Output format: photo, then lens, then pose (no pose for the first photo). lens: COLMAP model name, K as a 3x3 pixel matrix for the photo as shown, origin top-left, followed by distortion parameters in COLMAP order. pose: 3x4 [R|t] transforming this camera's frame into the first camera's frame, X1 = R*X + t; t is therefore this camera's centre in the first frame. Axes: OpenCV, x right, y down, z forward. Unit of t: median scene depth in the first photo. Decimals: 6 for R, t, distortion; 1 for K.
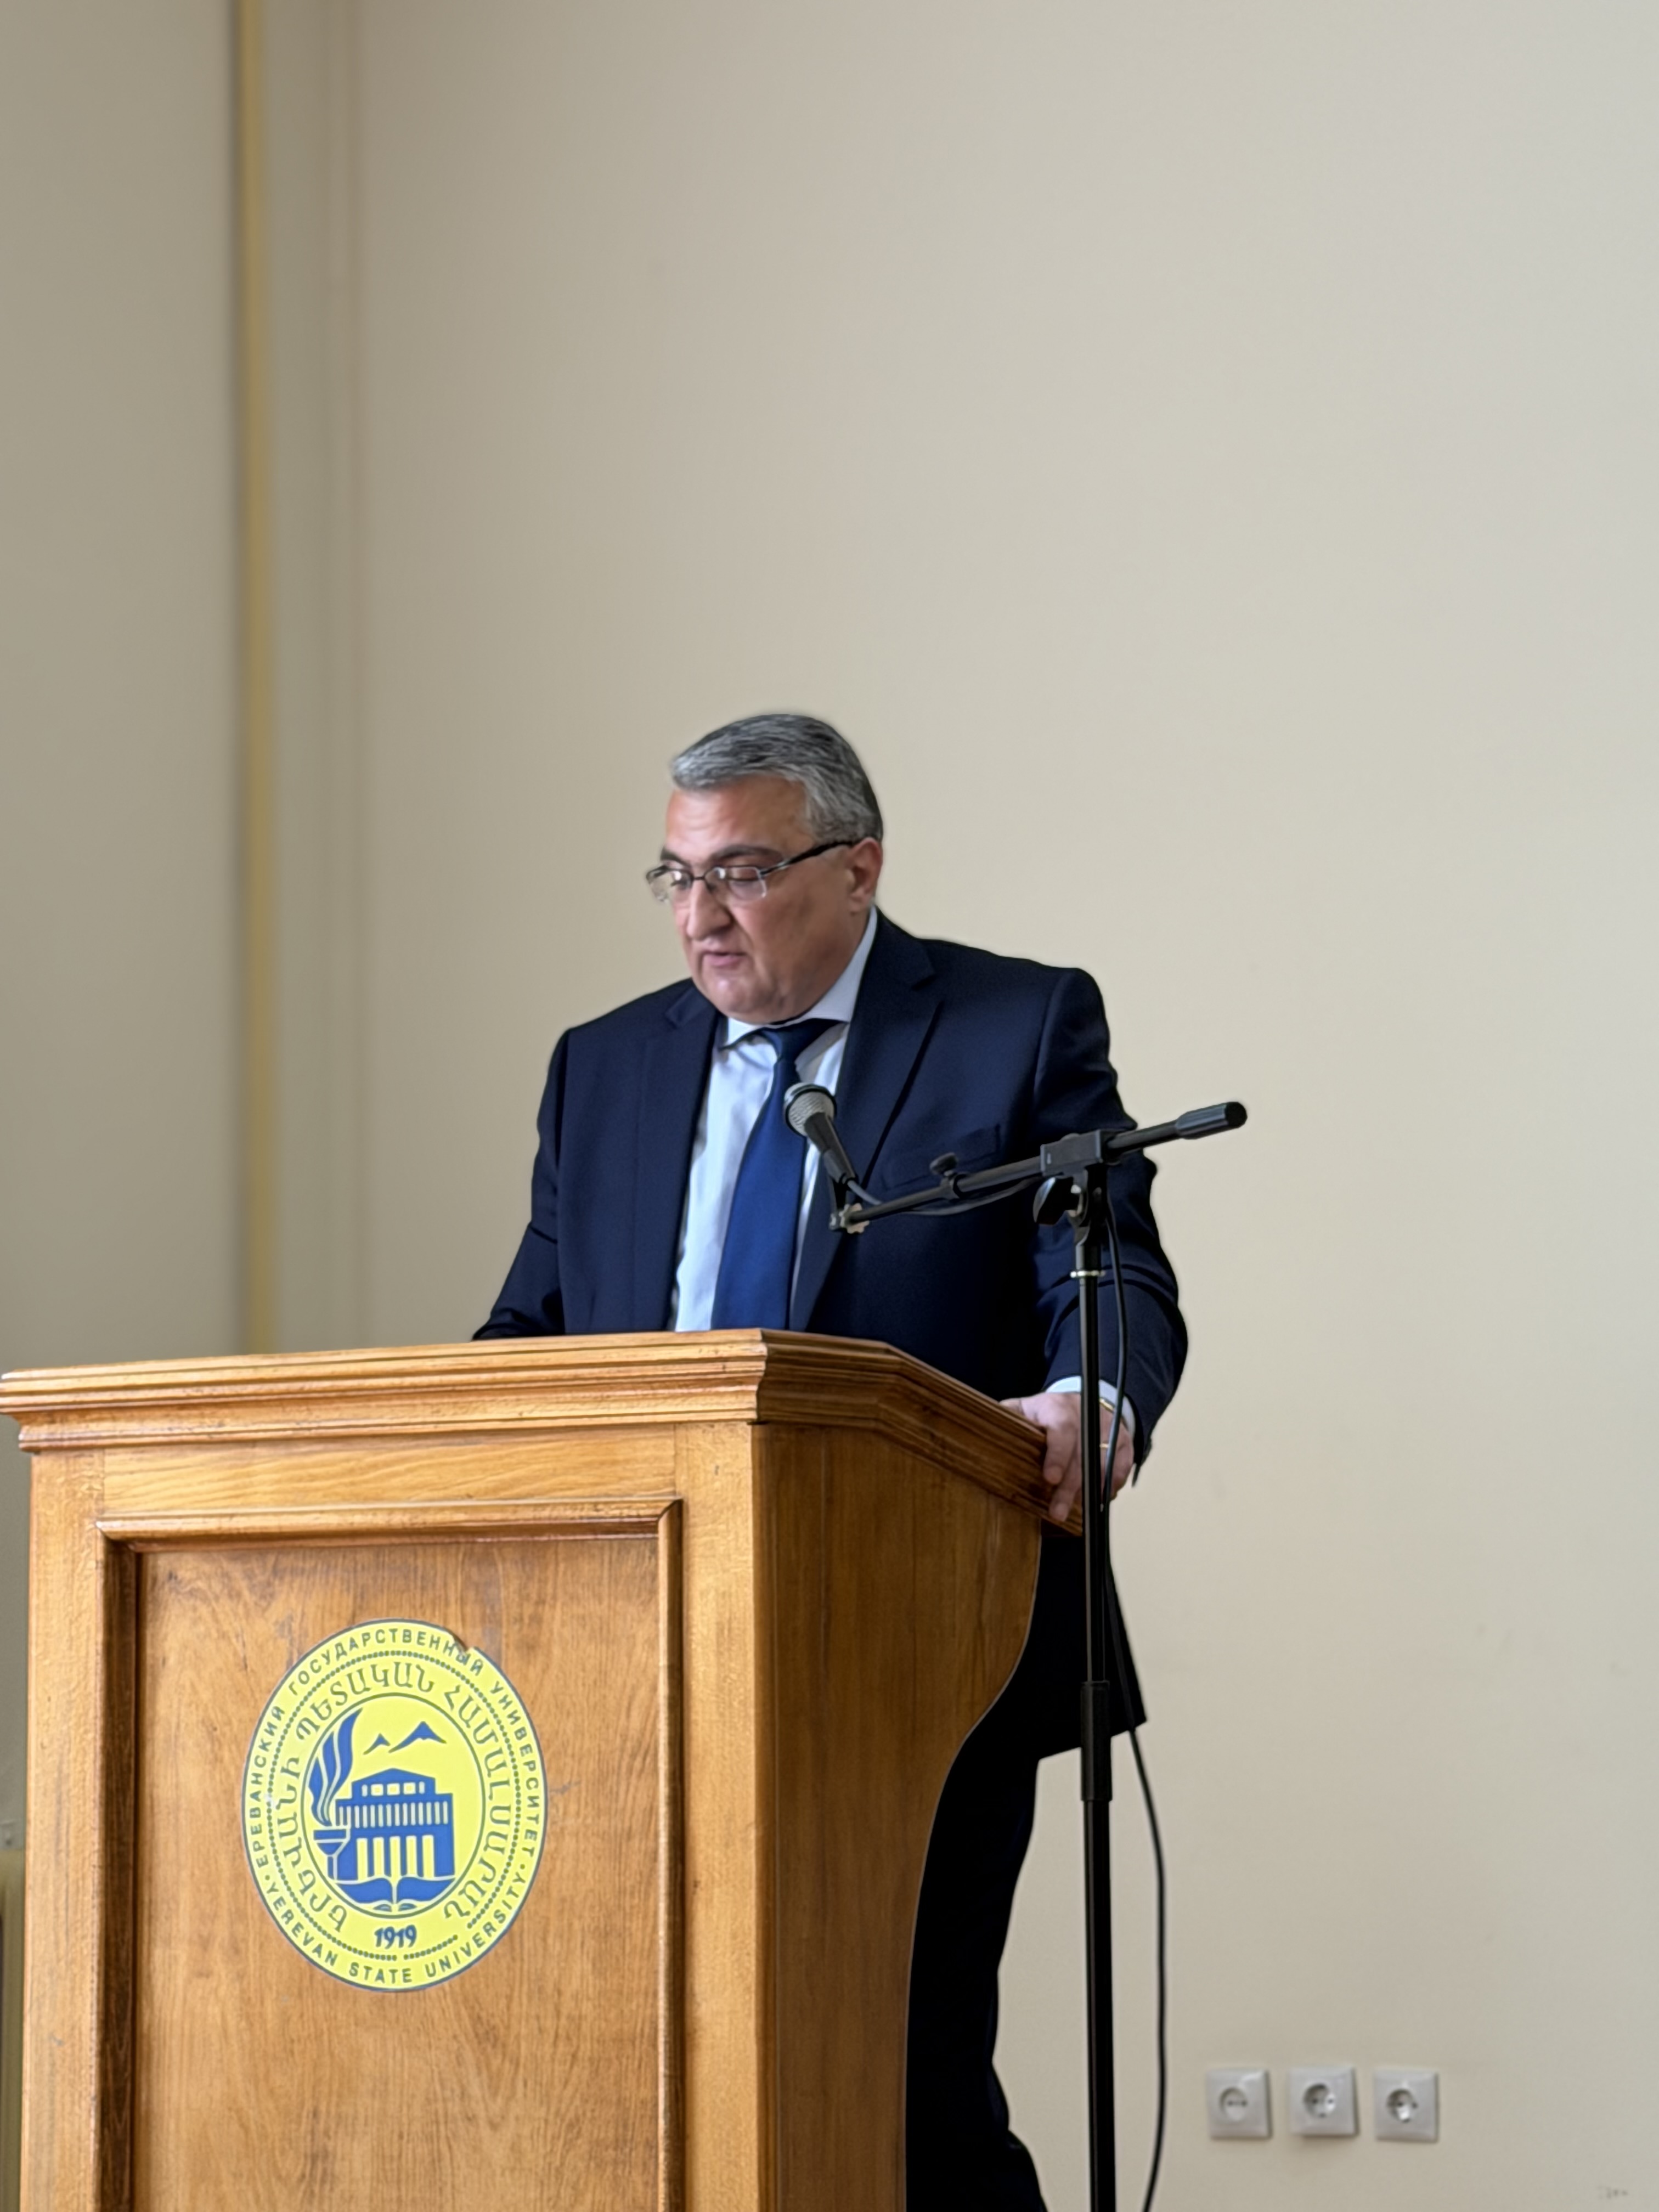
lens RADIAL K [[5098.9, 0, 844.9], [0, 5098.9, 1106.6], [0, 0, 1]] dist [0.137041, 0.000000]
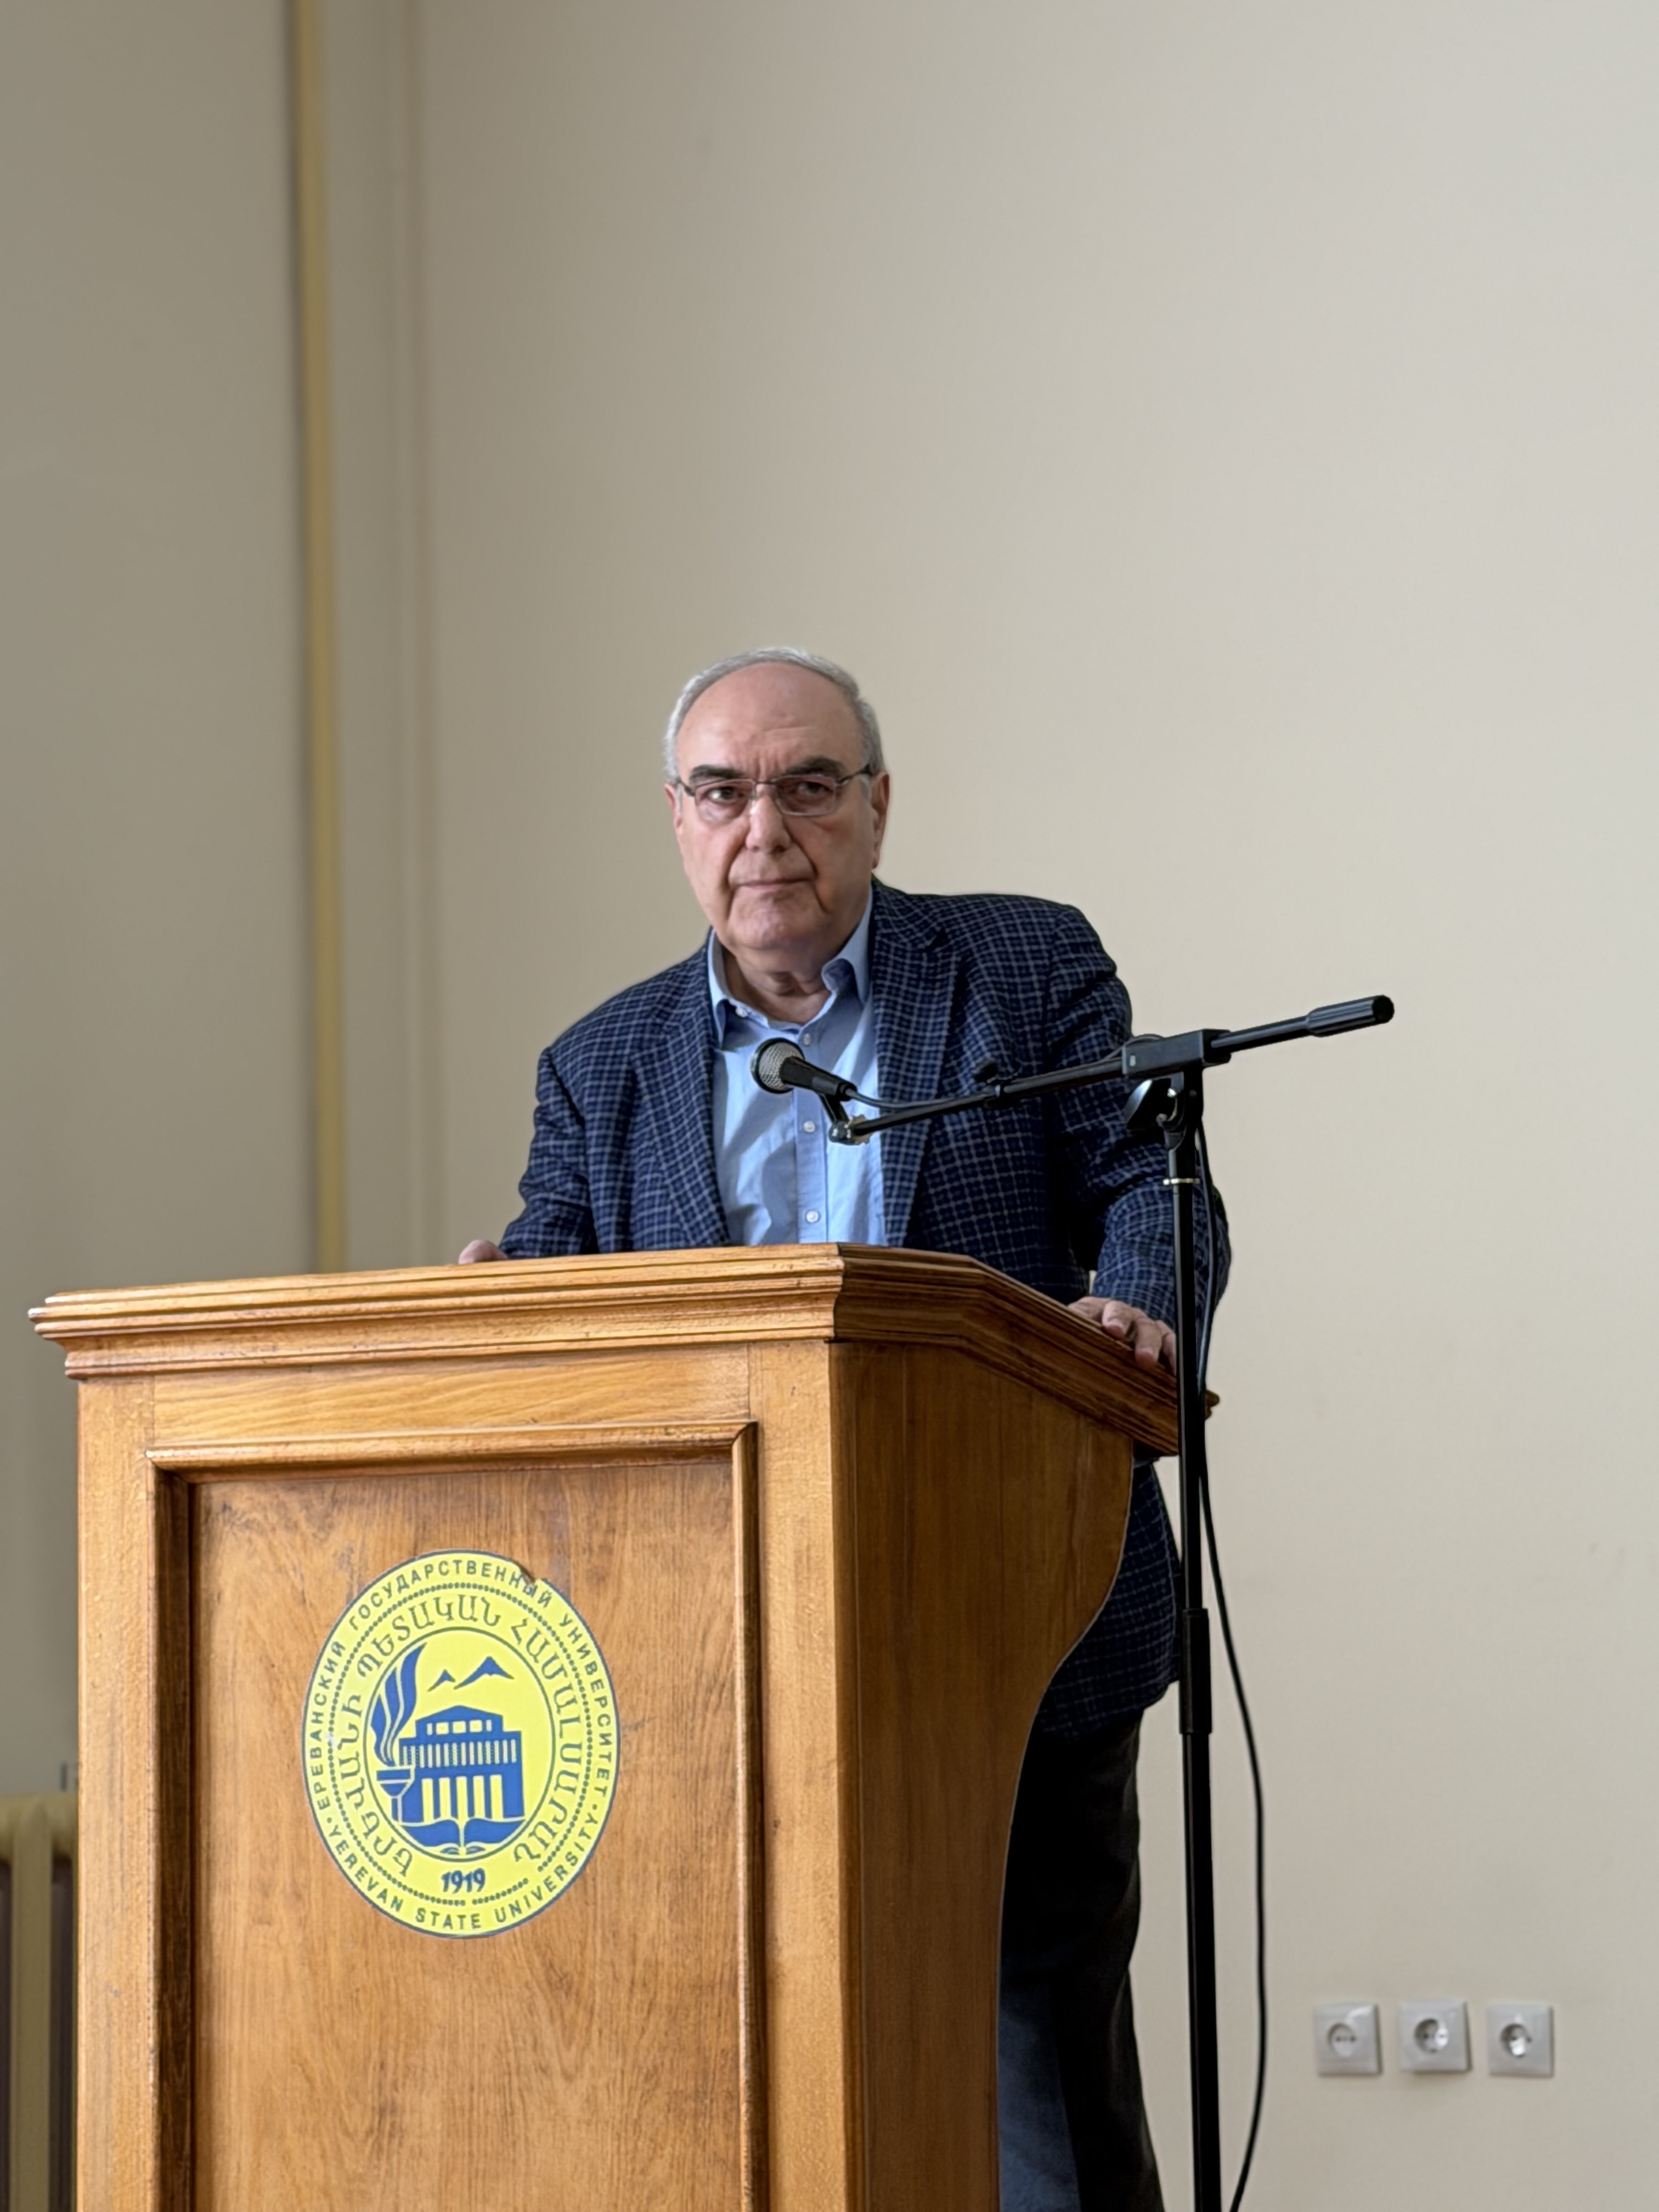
lens RADIAL K [[5167.9, 0, 883.0], [0, 5167.9, 1125.1], [0, 0, 1]] dist [0.138239, 0.000000]
pose [[0.999885, -0.010828, -0.010654, 0.002479], [0.011032, 0.999754, 0.019239, 0.003111], [0.010443, -0.019355, 0.999758, 0.034586]]
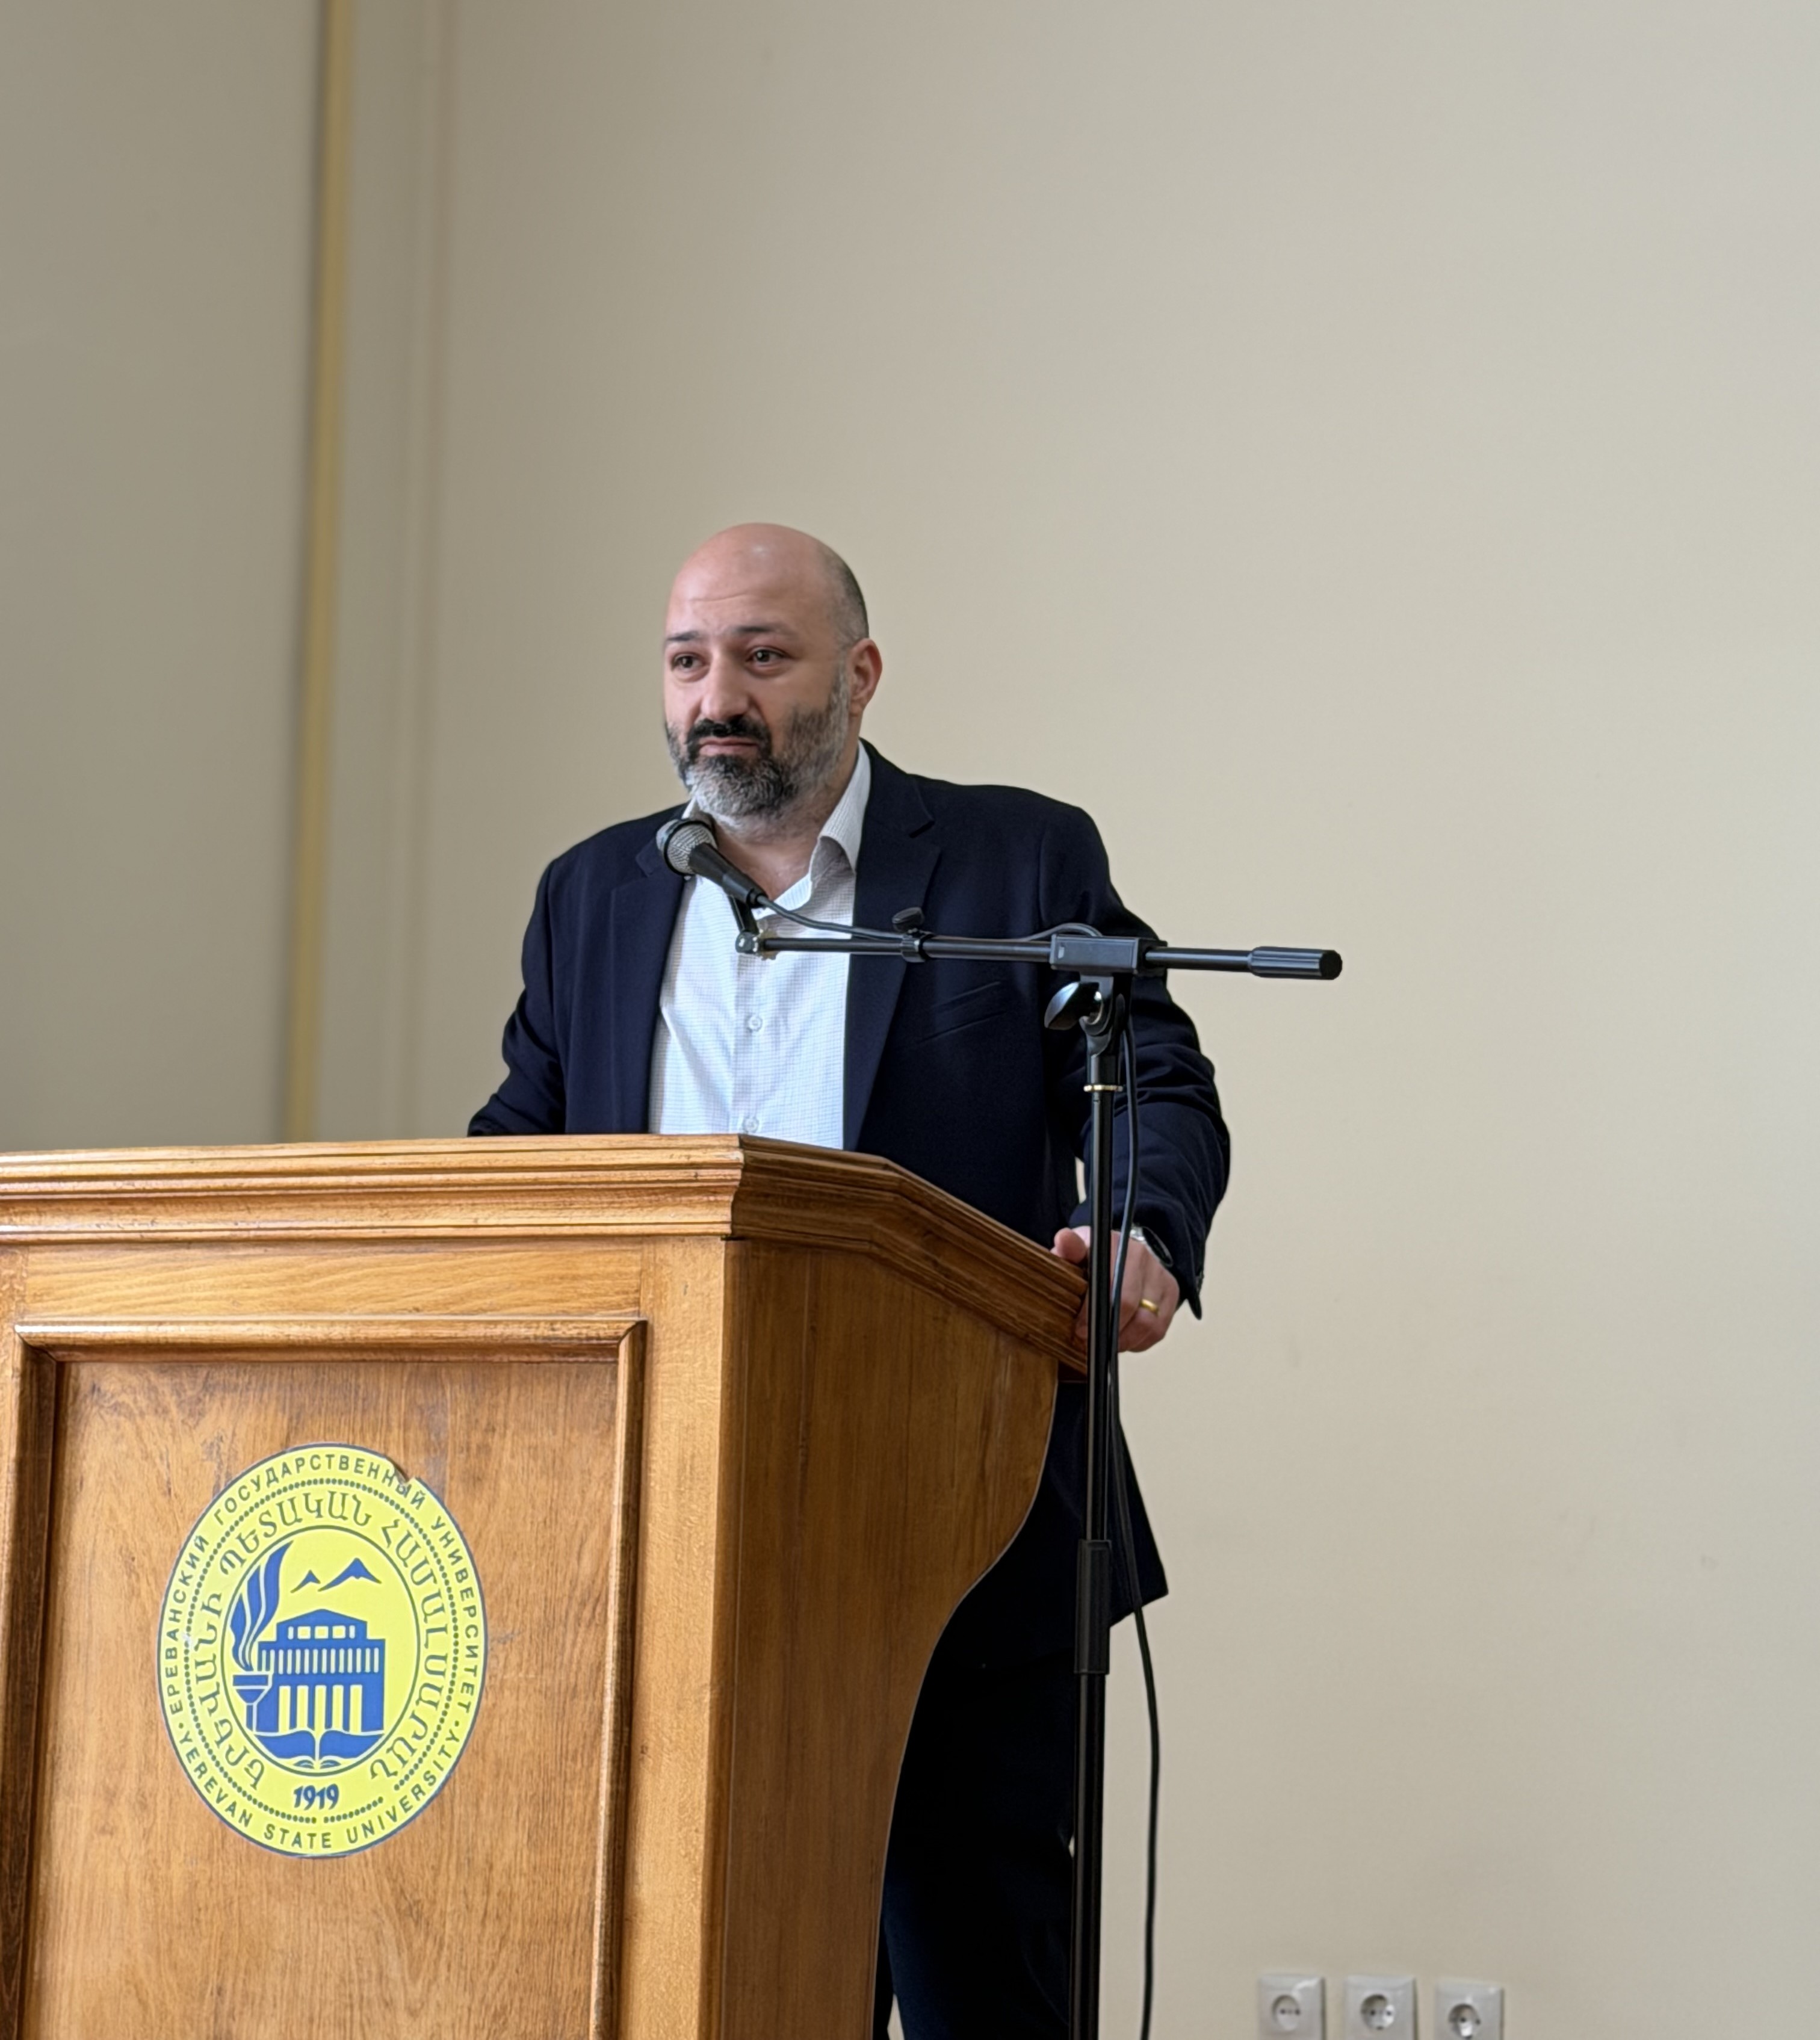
lens RADIAL K [[5052.8, 0, 958.7], [0, 5052.8, 811.7], [0, 0, 1]] dist [0.125497, 0.000000]
pose [[0.999279, 0.036352, -0.010940, 0.028839], [-0.036711, 0.998729, -0.034546, 0.015420], [0.009670, 0.034923, 0.999343, 0.098919]]
